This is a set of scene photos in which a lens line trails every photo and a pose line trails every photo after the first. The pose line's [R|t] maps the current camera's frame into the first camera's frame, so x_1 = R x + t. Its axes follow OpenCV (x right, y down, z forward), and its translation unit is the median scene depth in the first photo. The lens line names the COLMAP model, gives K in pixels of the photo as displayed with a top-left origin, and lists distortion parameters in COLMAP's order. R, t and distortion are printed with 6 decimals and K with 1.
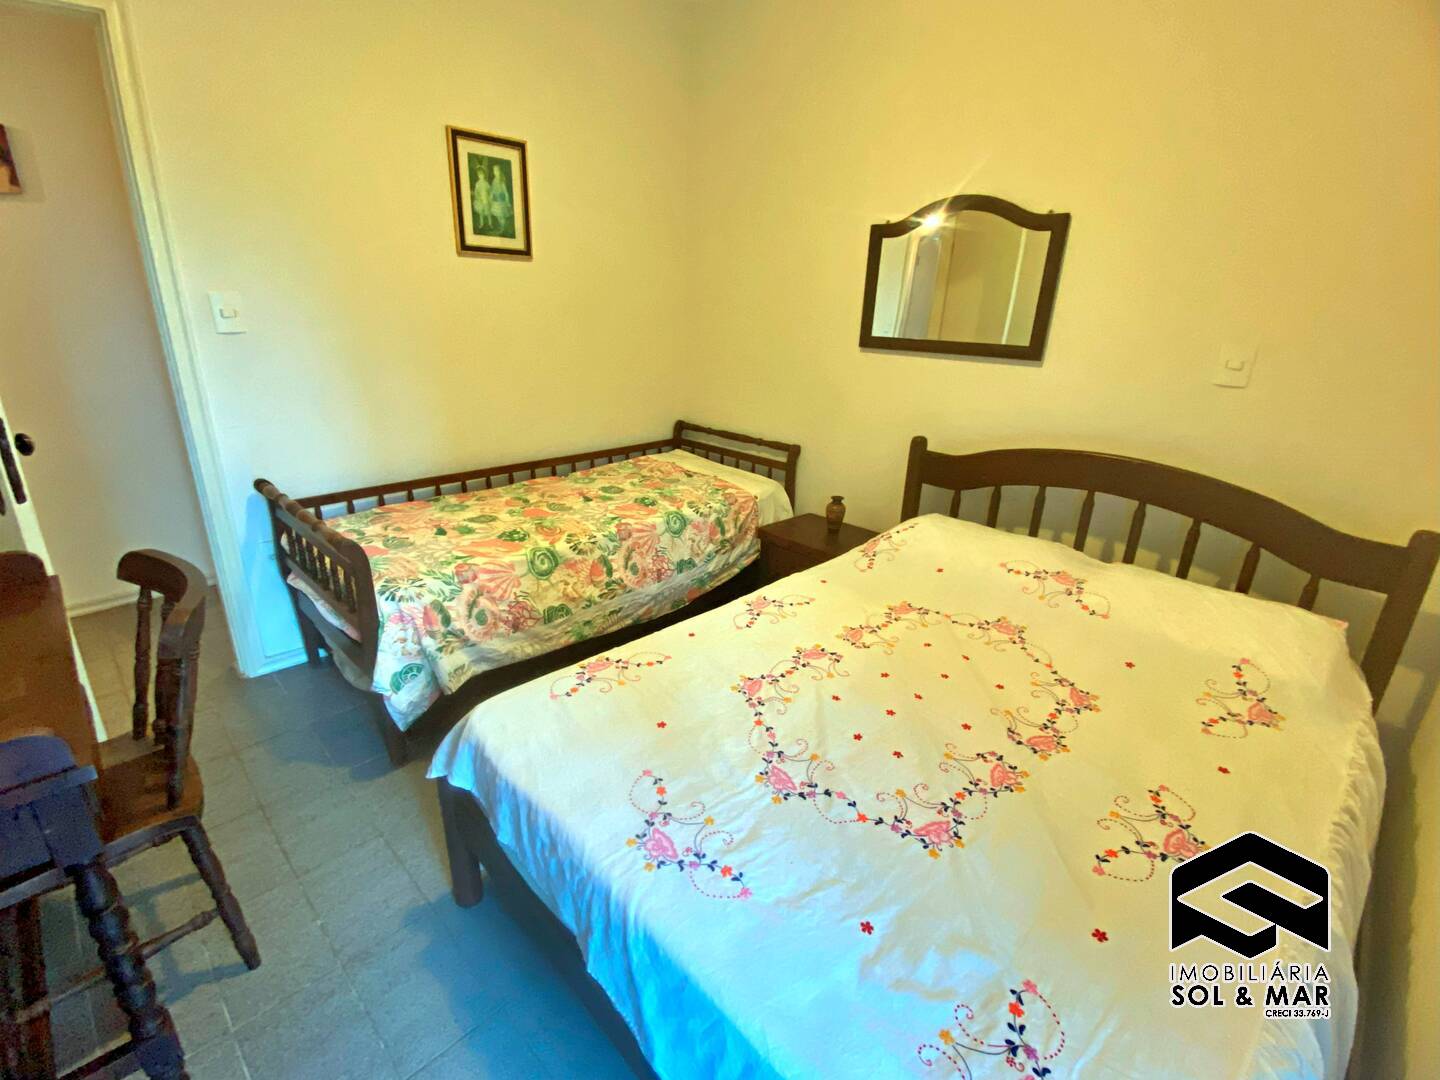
lens RADIAL K [[652.5, 0, 717.7], [0, 652.5, 533.8], [0, 0, 1]] dist [0.042044, -0.036255]
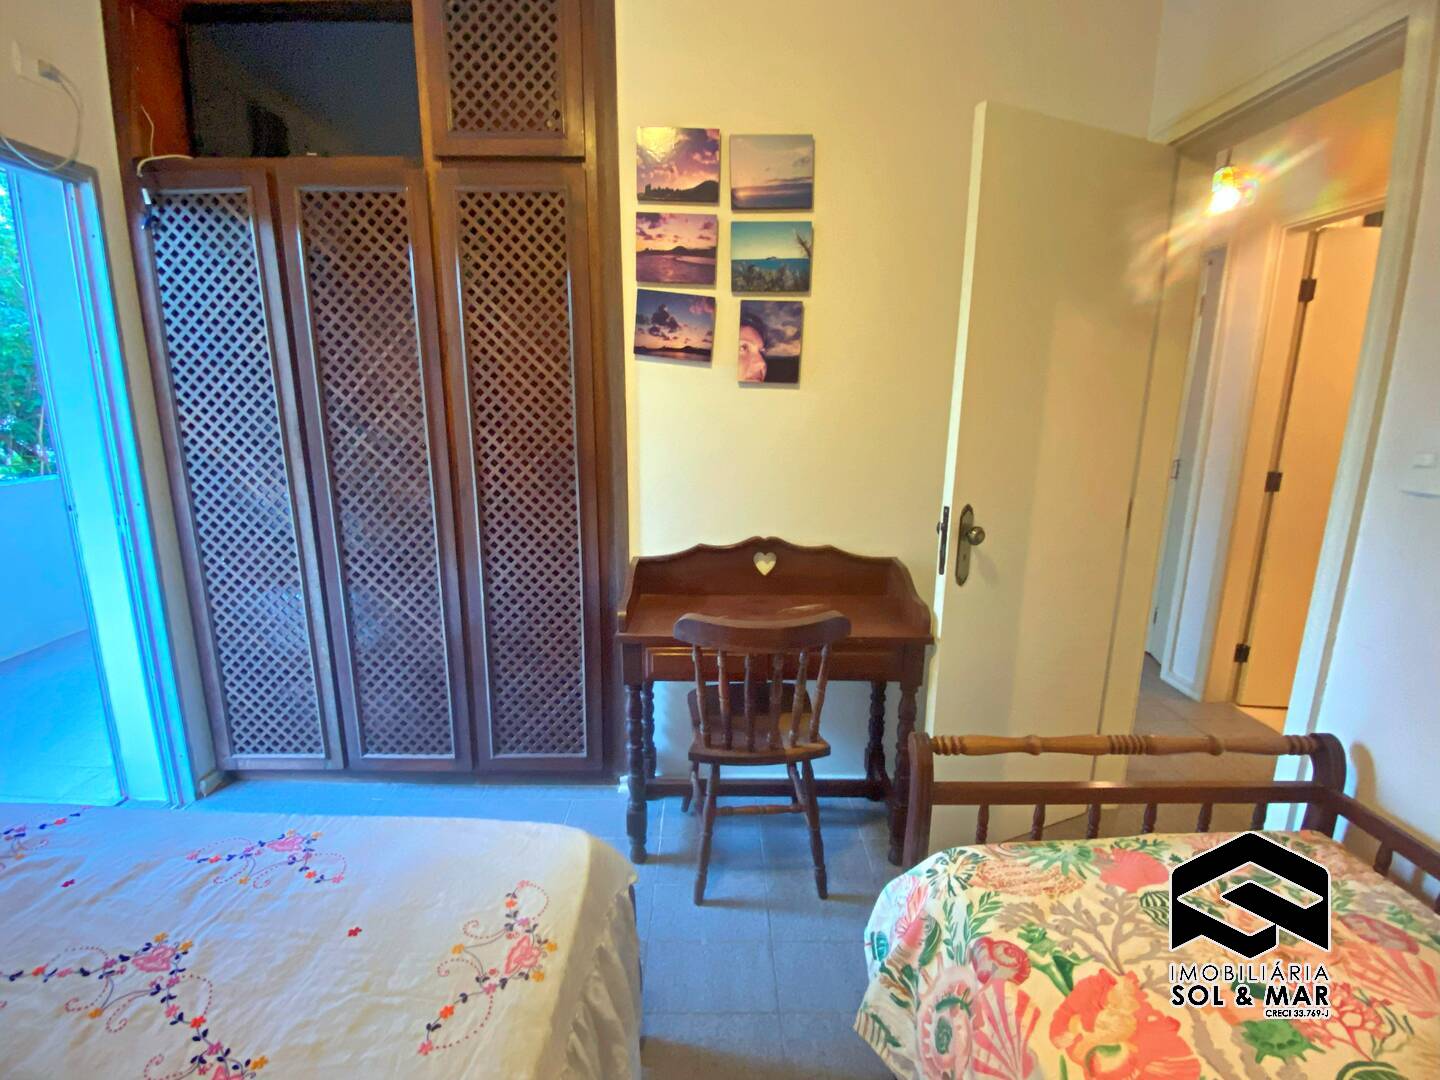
lens RADIAL K [[646.5, 0, 720.0], [0, 646.5, 540.0], [0, 0, 1]] dist [0.035111, -0.025350]
pose [[-0.710070, 0.109455, -0.695572, 0.052866], [-0.266375, 0.872673, 0.409251, -0.305474], [0.651802, 0.475880, -0.590503, 0.863821]]
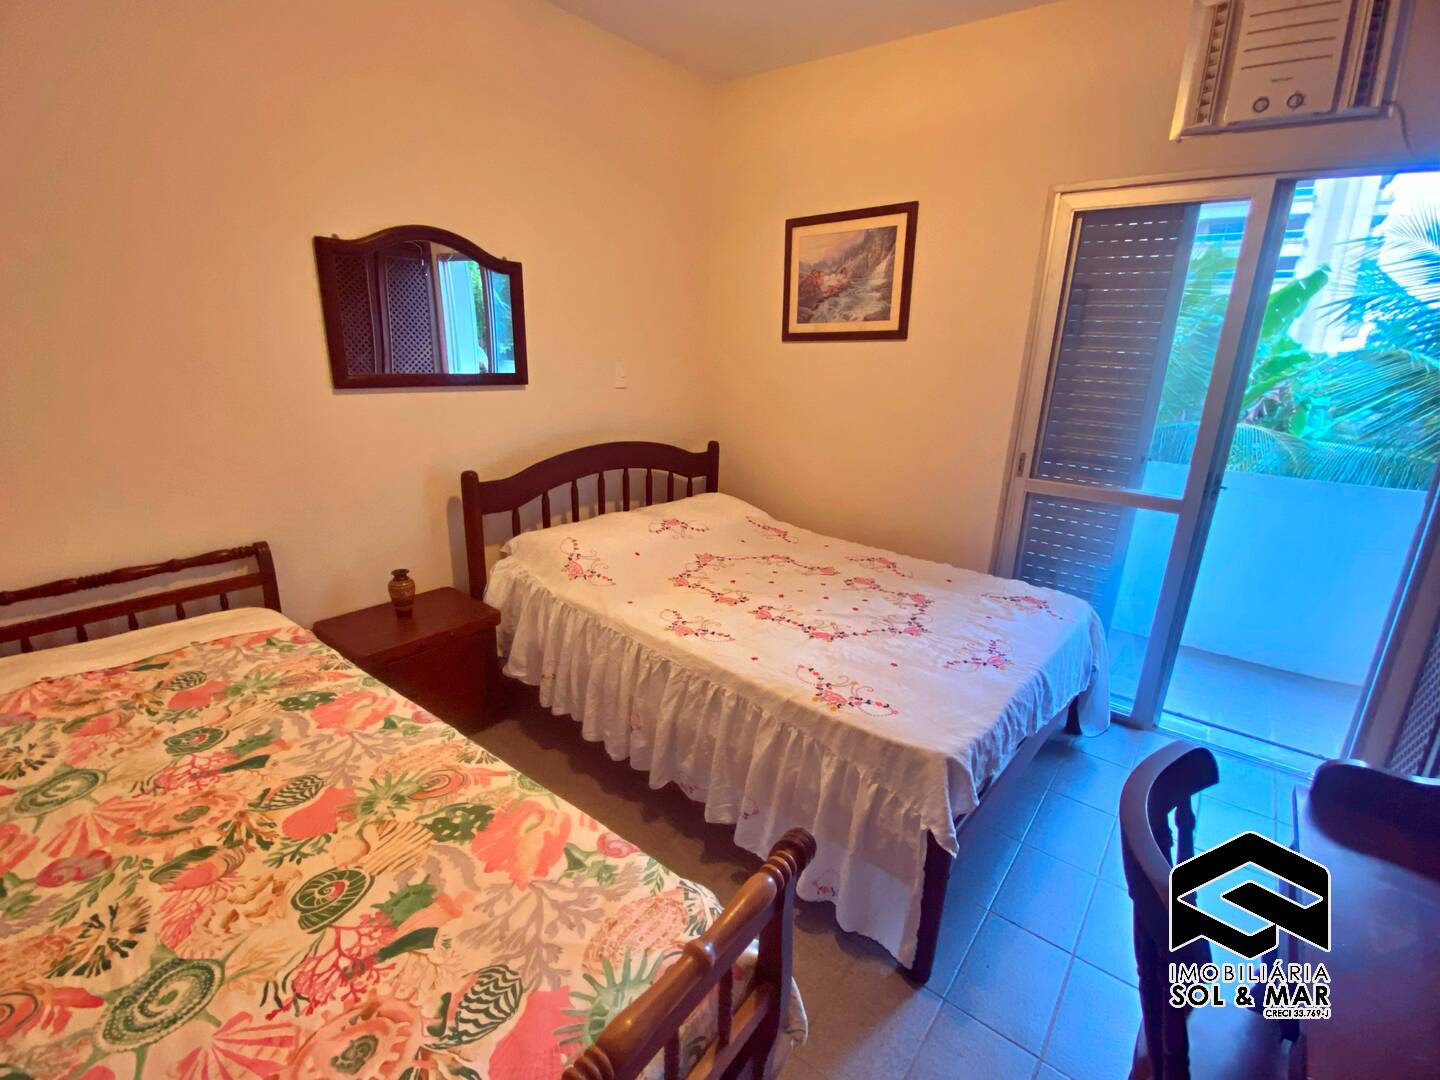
lens RADIAL K [[652.5, 0, 717.7], [0, 652.5, 533.8], [0, 0, 1]] dist [0.042044, -0.036255]
pose [[-0.104195, -0.311604, 0.944482, -0.720437], [0.295004, 0.897230, 0.328559, -0.293614], [-0.949798, 0.312860, -0.001563, 0.723987]]
